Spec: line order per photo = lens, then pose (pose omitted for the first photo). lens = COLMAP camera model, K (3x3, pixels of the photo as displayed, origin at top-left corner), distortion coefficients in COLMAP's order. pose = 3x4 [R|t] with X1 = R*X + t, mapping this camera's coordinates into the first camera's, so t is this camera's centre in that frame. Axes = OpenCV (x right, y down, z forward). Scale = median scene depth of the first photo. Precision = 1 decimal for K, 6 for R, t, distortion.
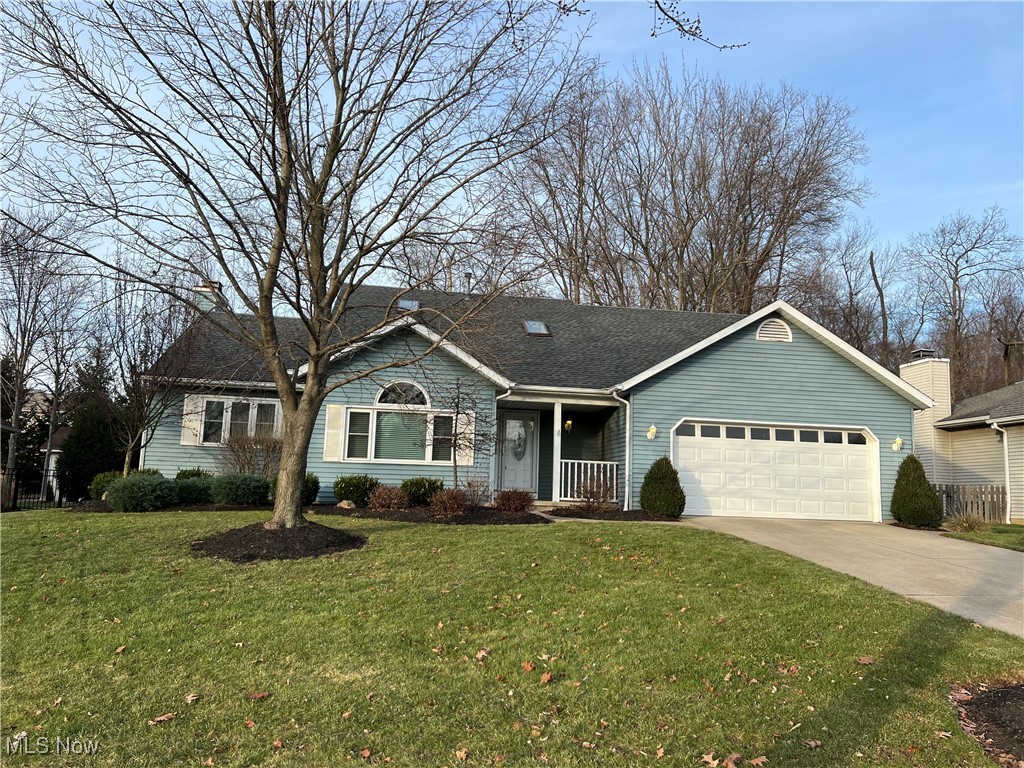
lens RADIAL K [[775.7, 0, 510.0], [0, 775.7, 388.8], [0, 0, 1]] dist [0.064356, -0.070062]
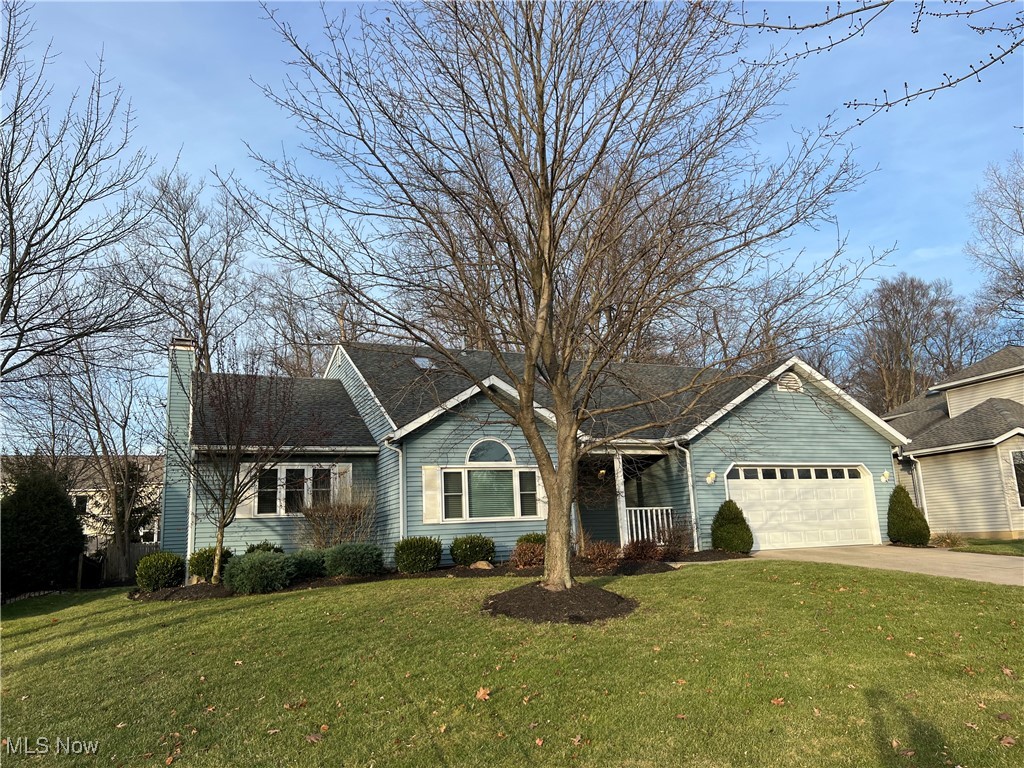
lens RADIAL K [[775.7, 0, 512.3], [0, 775.7, 378.6], [0, 0, 1]] dist [0.064356, -0.070062]
pose [[0.959776, -0.017593, 0.280216, -0.386401], [0.038309, 0.996907, -0.068626, -0.017864], [-0.278142, 0.076600, 0.957481, 0.010870]]
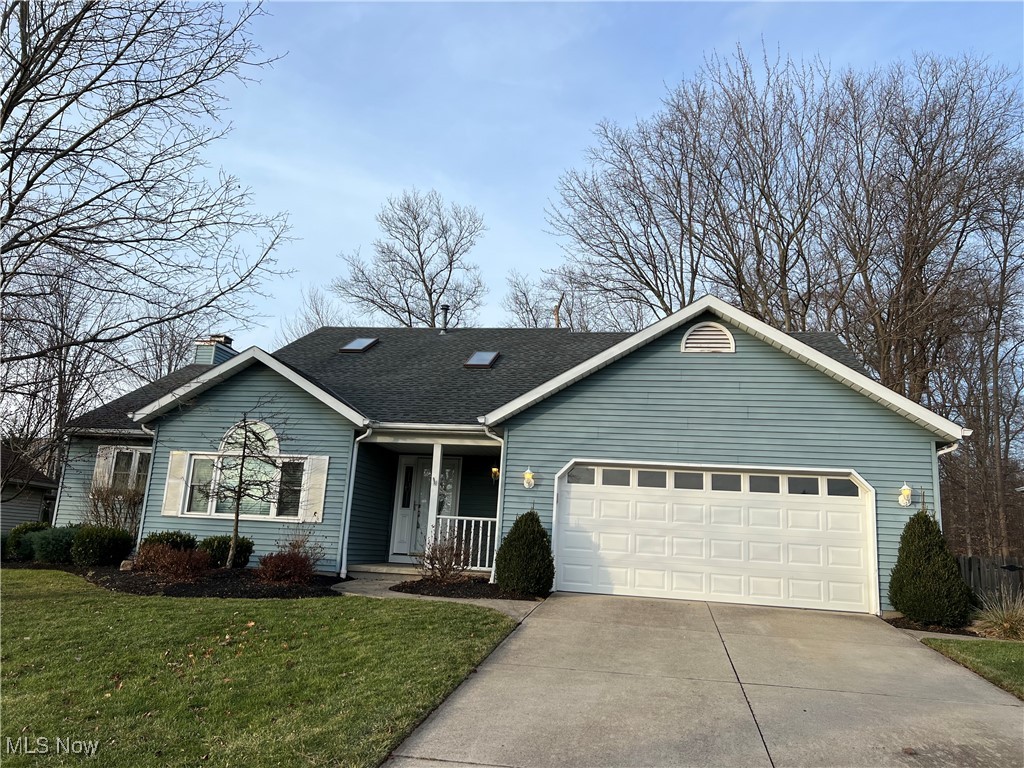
lens RADIAL K [[775.7, 0, 513.7], [0, 775.7, 377.1], [0, 0, 1]] dist [0.064356, -0.070062]
pose [[0.946309, -0.050173, -0.319345, 0.408835], [0.018295, 0.994611, -0.102054, 0.033721], [0.322745, 0.090732, 0.942127, 0.265774]]
